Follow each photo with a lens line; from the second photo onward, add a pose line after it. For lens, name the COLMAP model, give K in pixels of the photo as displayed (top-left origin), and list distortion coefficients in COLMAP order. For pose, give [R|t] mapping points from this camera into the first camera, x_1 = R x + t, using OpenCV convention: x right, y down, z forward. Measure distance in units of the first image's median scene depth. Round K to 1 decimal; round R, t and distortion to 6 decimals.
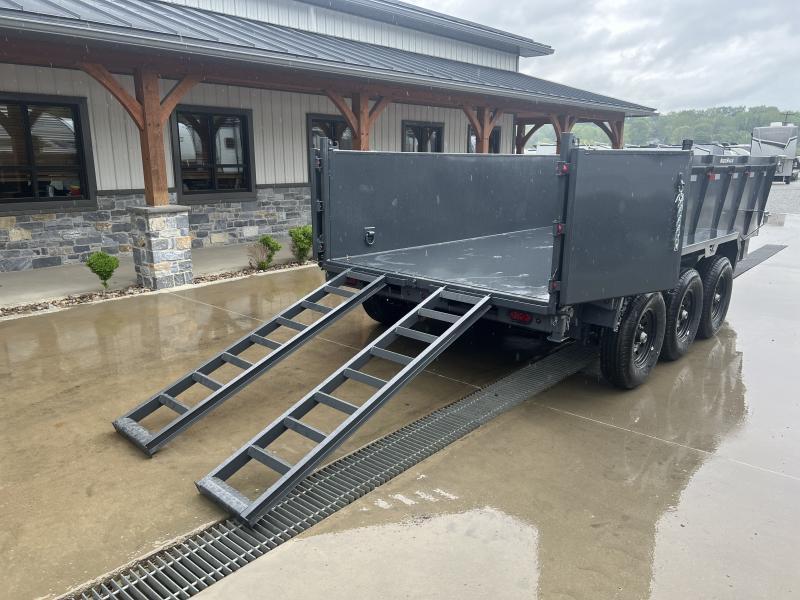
lens RADIAL K [[612.7, 0, 424.8], [0, 612.7, 306.1], [0, 0, 1]] dist [0.008256, 0.000777]
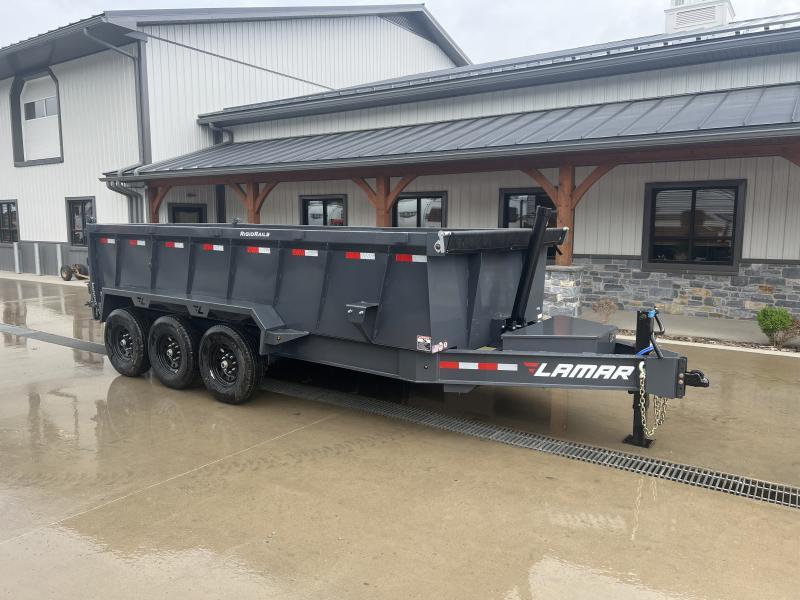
lens RADIAL K [[601.8, 0, 400.0], [0, 601.8, 300.0], [0, 0, 1]] dist [0.045388, -0.048123]
pose [[0.090369, 0.121934, -0.988416, 0.896691], [-0.241798, 0.965466, 0.096996, -0.179678], [0.966109, 0.230232, 0.116732, 0.726020]]
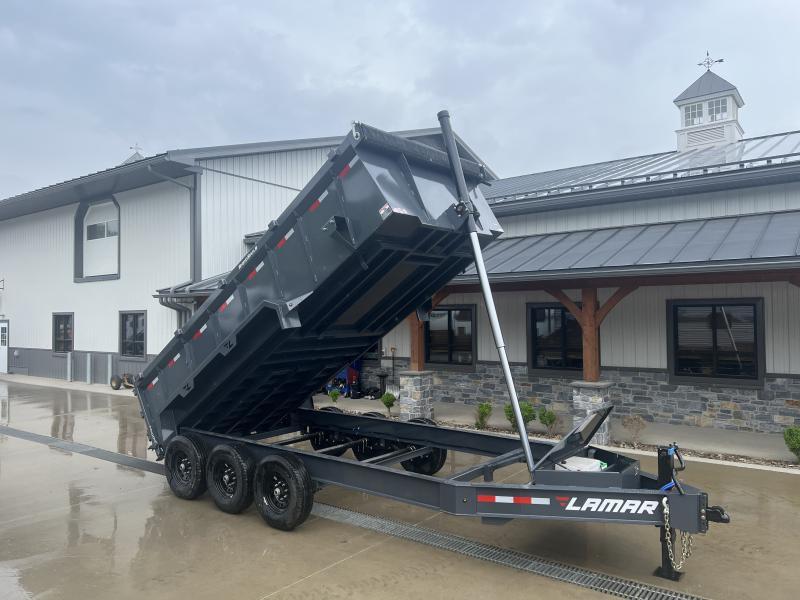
lens RADIAL K [[601.3, 0, 402.7], [0, 601.3, 301.9], [0, 0, 1]] dist [0.046922, -0.049370]
pose [[0.047223, -0.027559, -0.998504, 0.960294], [-0.231387, 0.972128, -0.037774, -0.224232], [0.971715, 0.232825, 0.039530, 0.699941]]
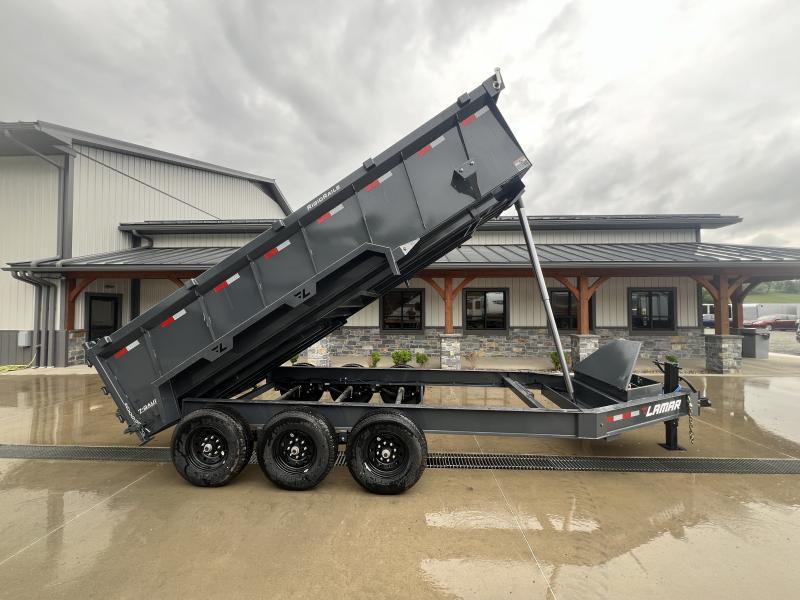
lens RADIAL K [[318.8, 0, 399.5], [0, 318.8, 301.8], [0, 0, 1]] dist [-0.001215, -0.000145]
pose [[0.602480, -0.021354, -0.797848, 0.546564], [-0.190105, 0.967032, -0.169435, -0.109278], [0.775163, 0.253756, 0.578558, 0.428281]]
